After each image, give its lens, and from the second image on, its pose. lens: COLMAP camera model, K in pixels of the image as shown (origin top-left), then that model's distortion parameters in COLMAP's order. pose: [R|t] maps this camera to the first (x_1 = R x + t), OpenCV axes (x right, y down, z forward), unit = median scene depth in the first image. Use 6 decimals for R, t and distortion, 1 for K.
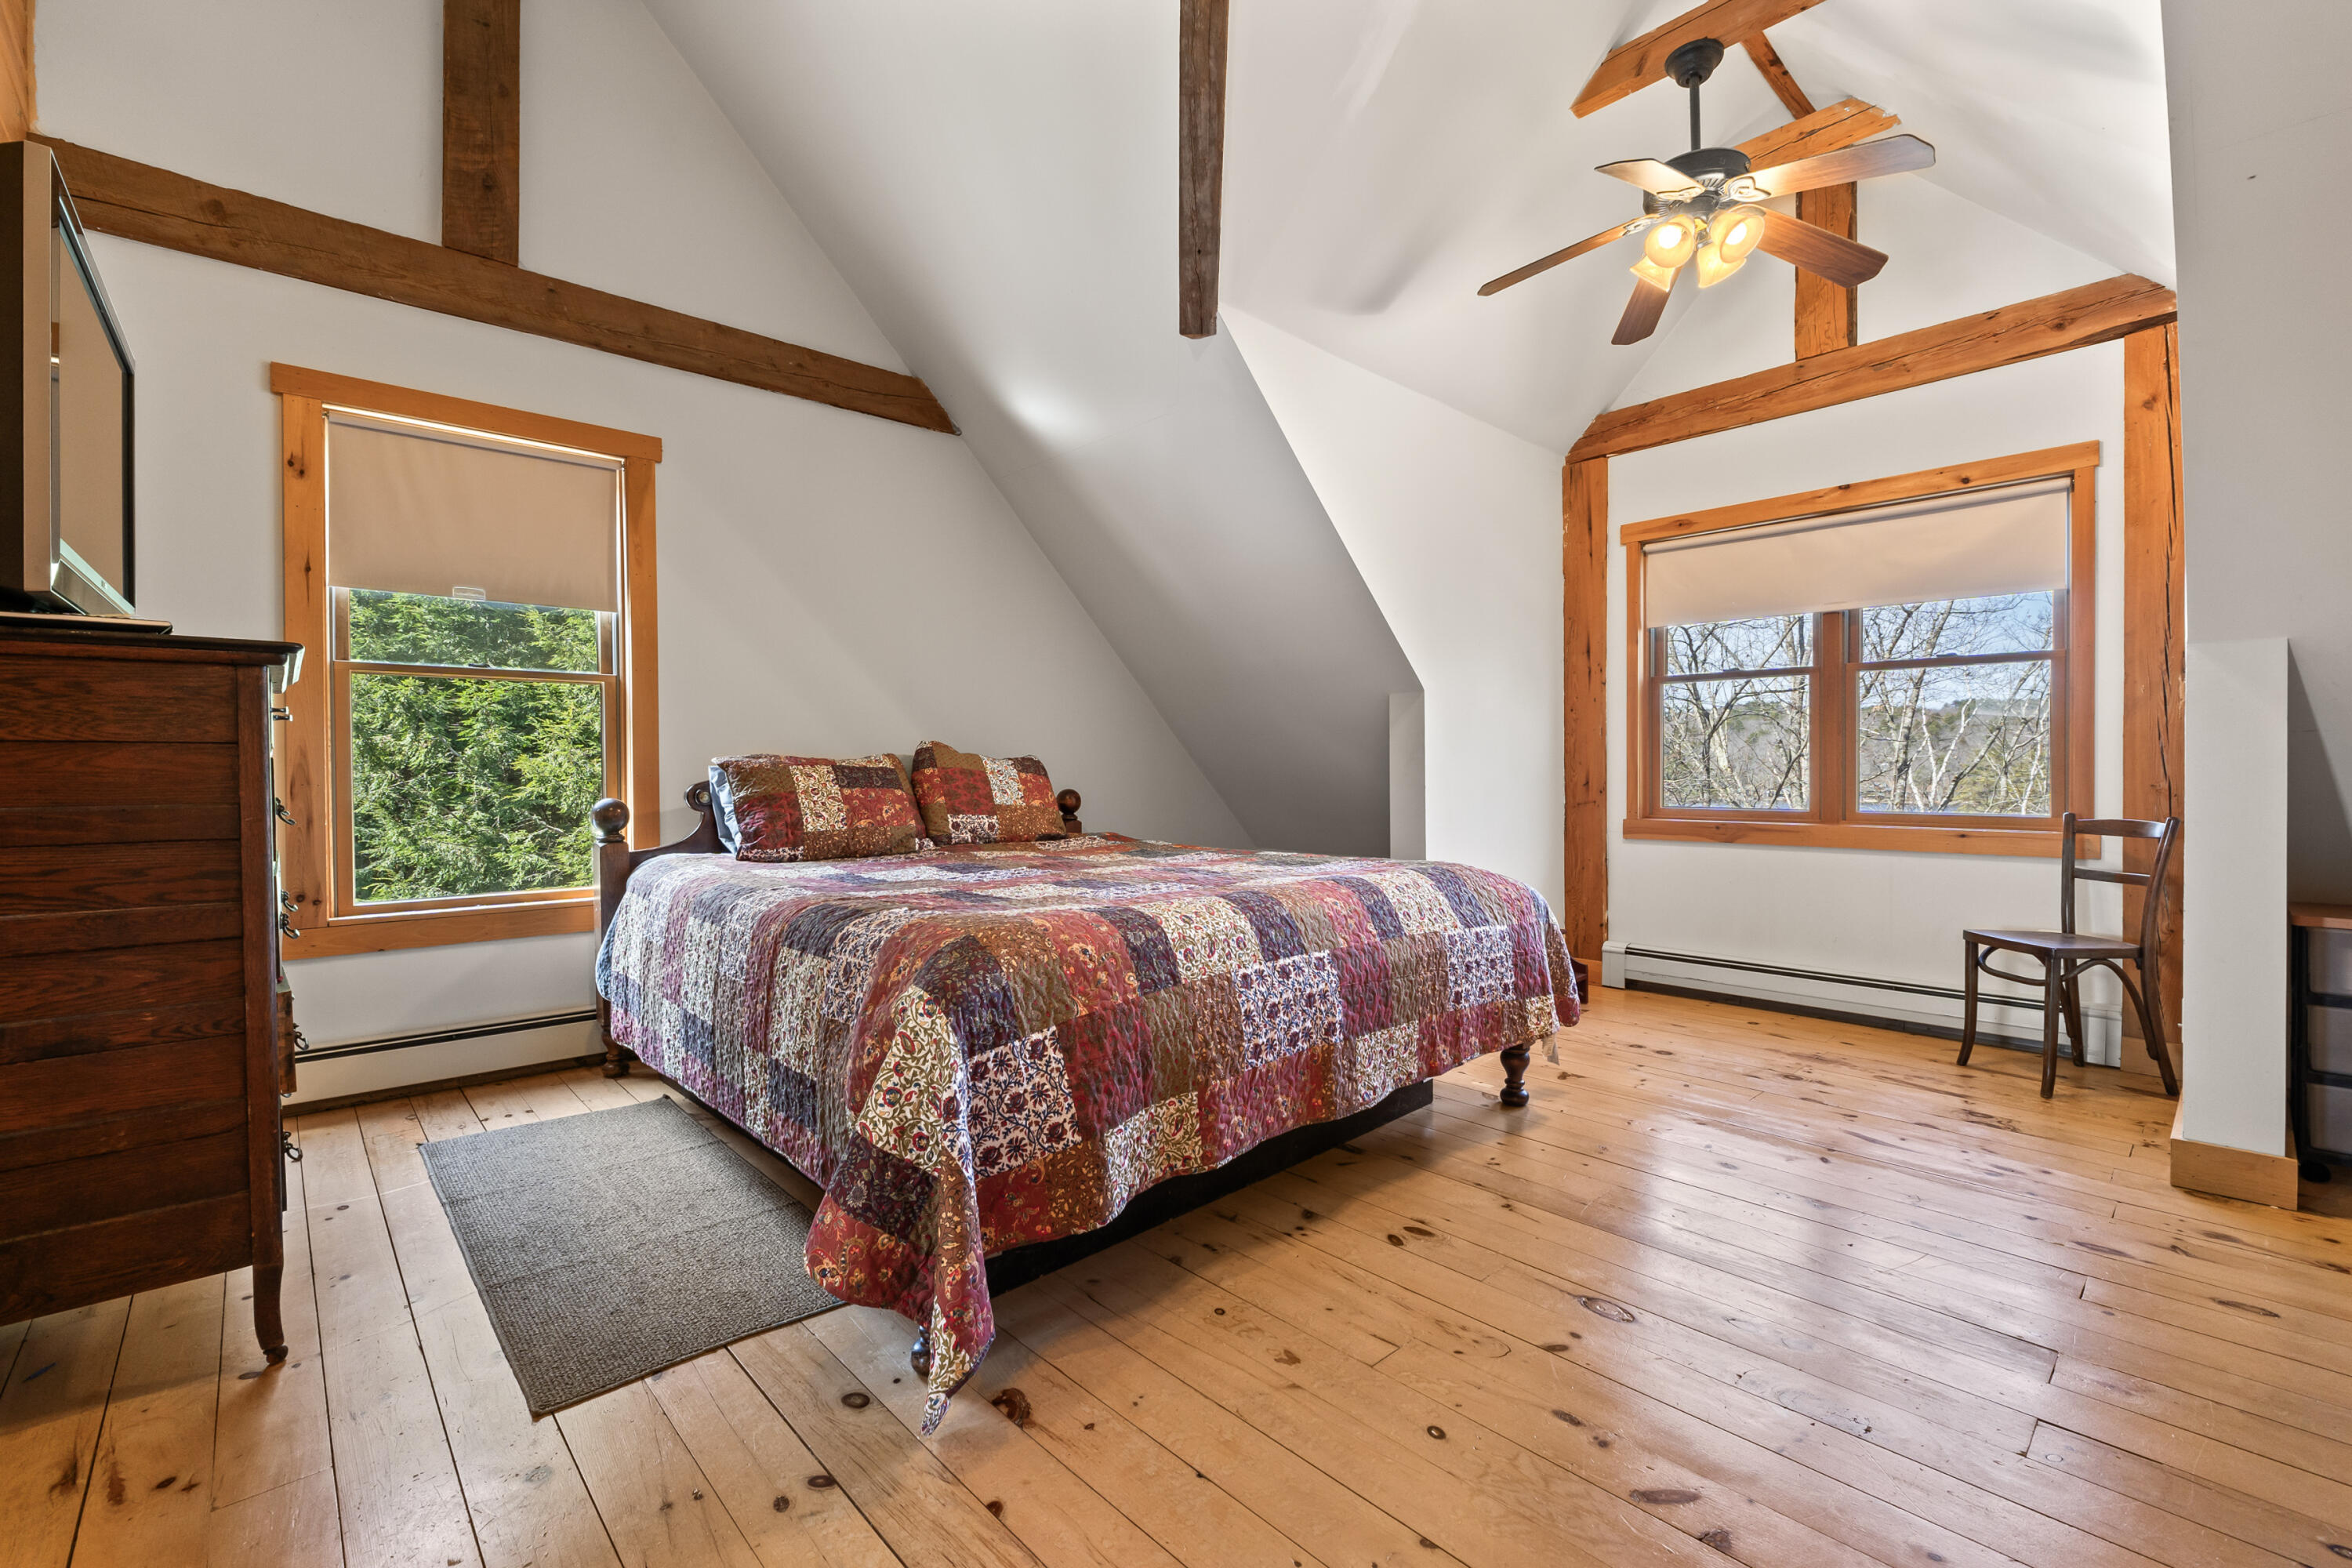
lens RADIAL K [[1020.3, 0, 1167.0], [0, 1020.3, 773.3], [0, 0, 1]] dist [0.000657, 0.000111]
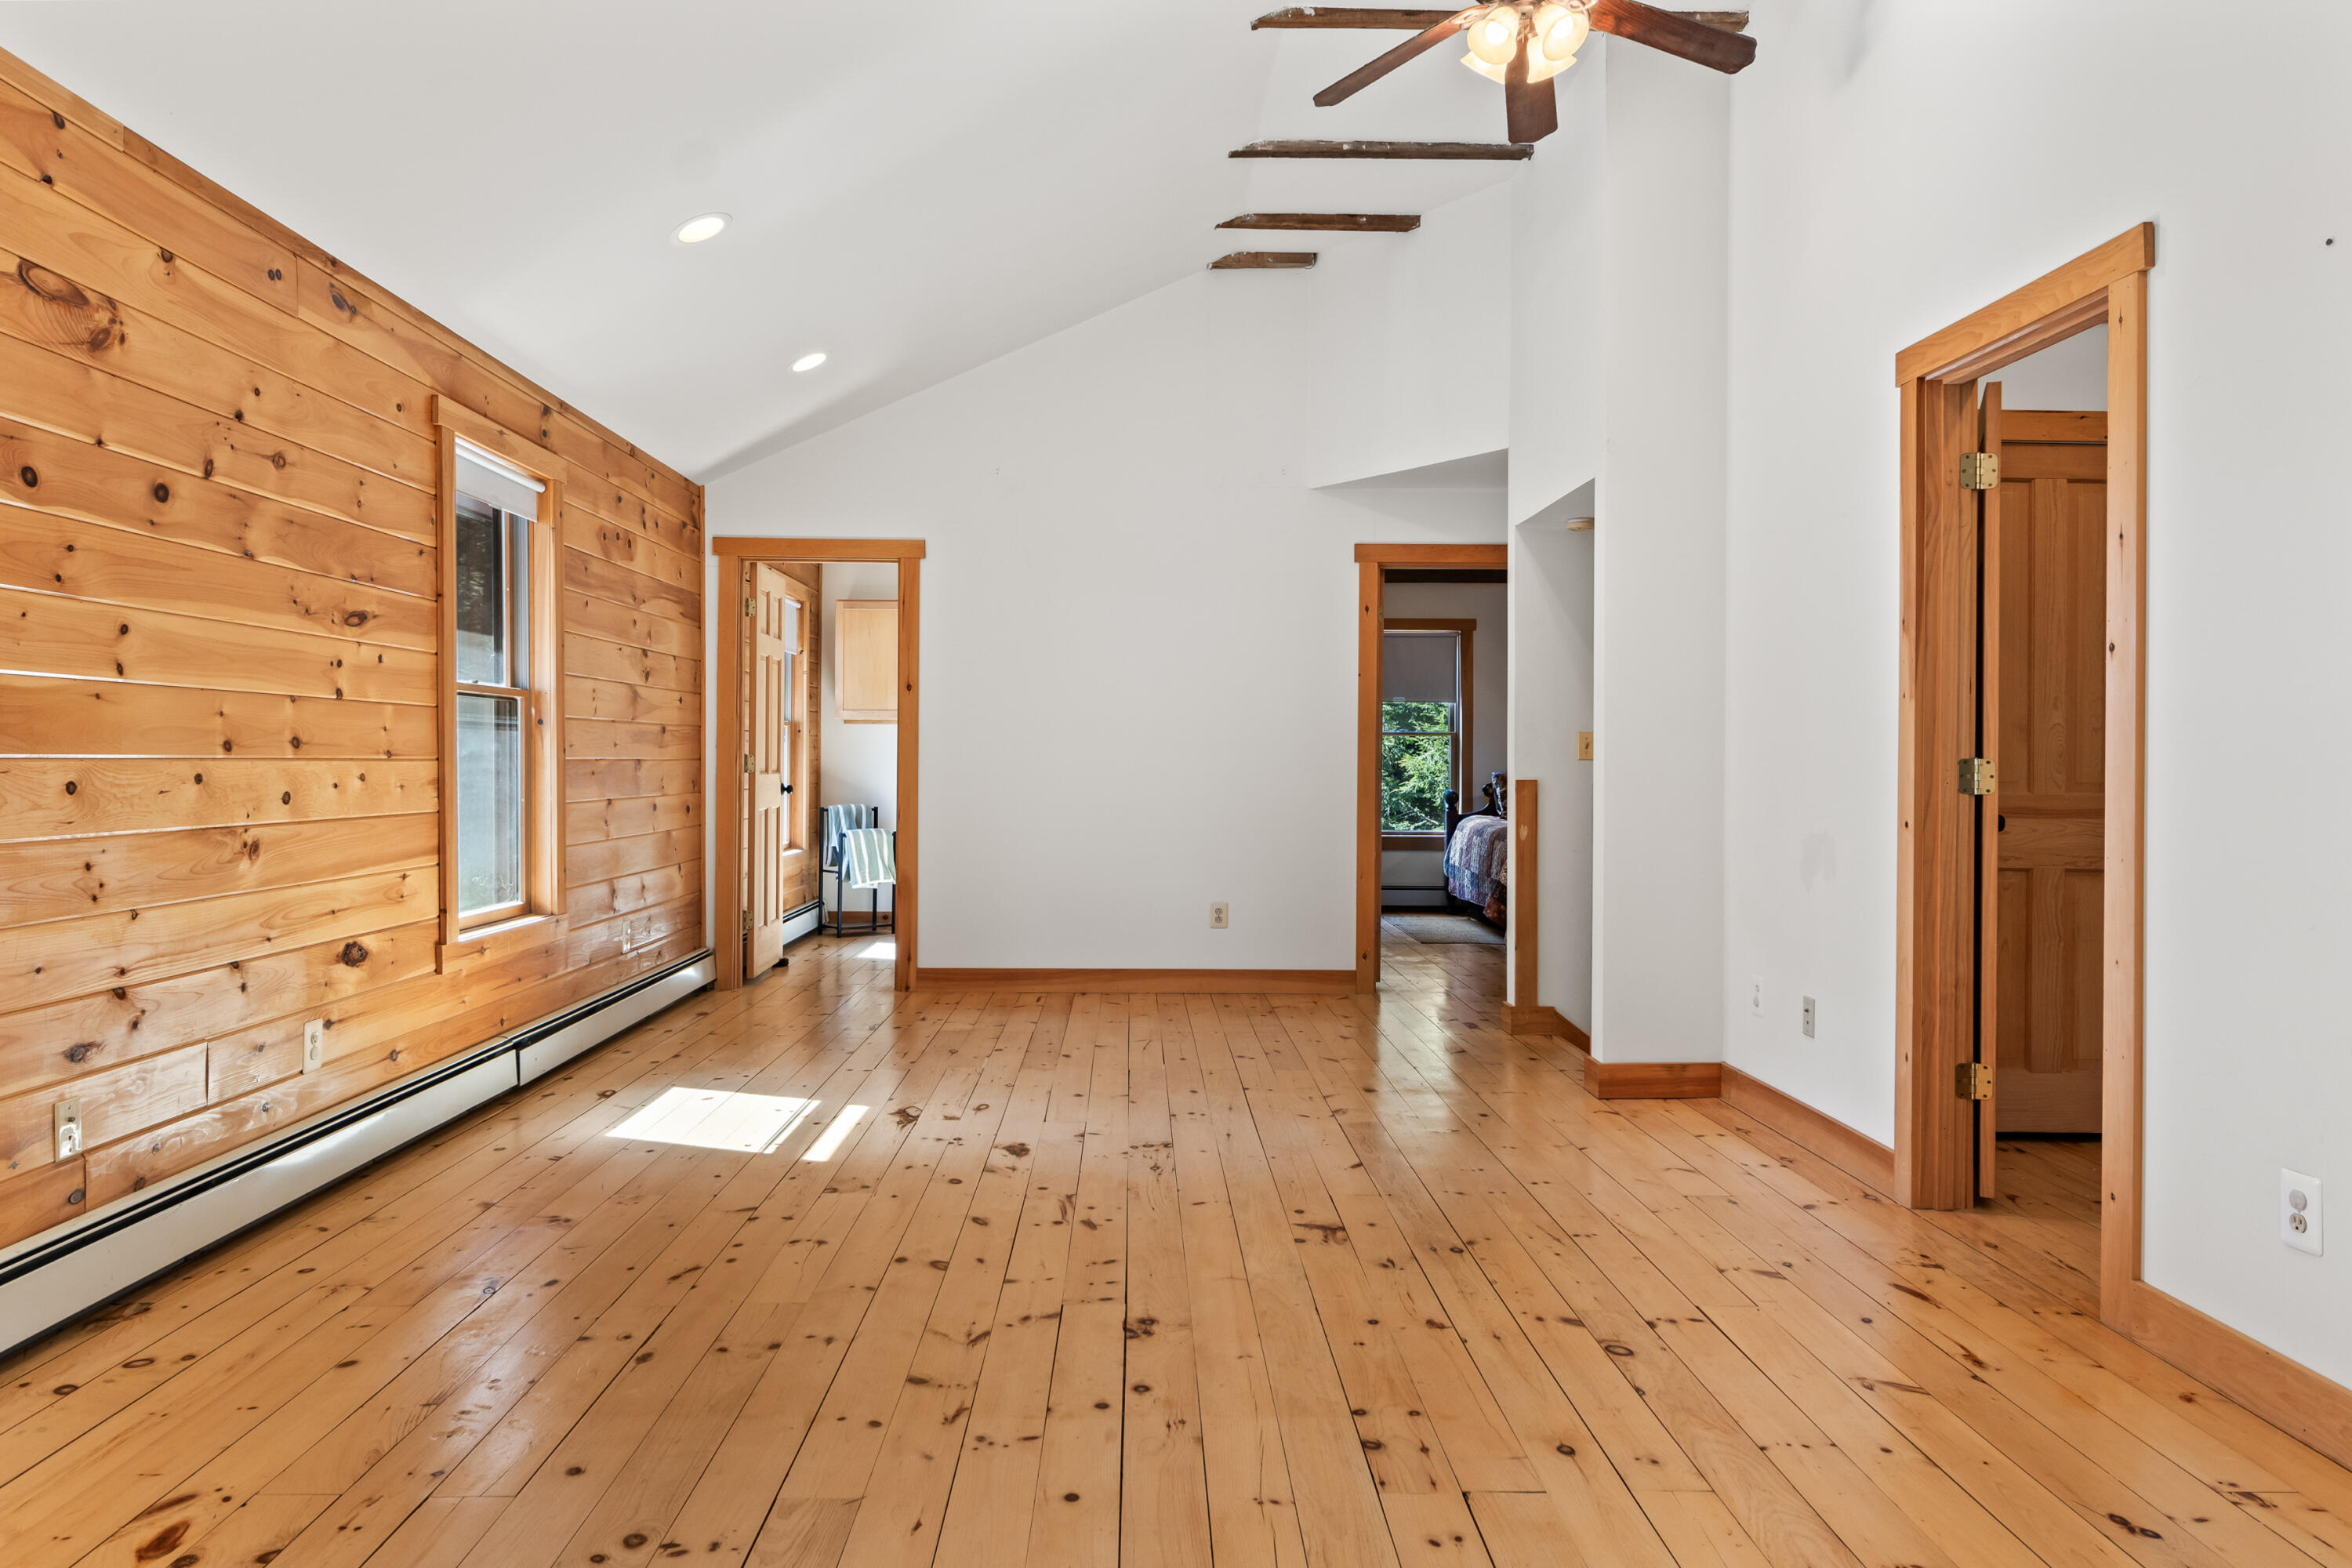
lens RADIAL K [[1598.3, 0, 1173.8], [0, 1598.3, 777.5], [0, 0, 1]] dist [0.001658, 0.000034]
pose [[0.763823, 0.016635, -0.645211, 1.187161], [-0.012059, 0.999861, 0.011503, -0.033324], [0.645313, -0.001006, 0.763918, -1.962691]]
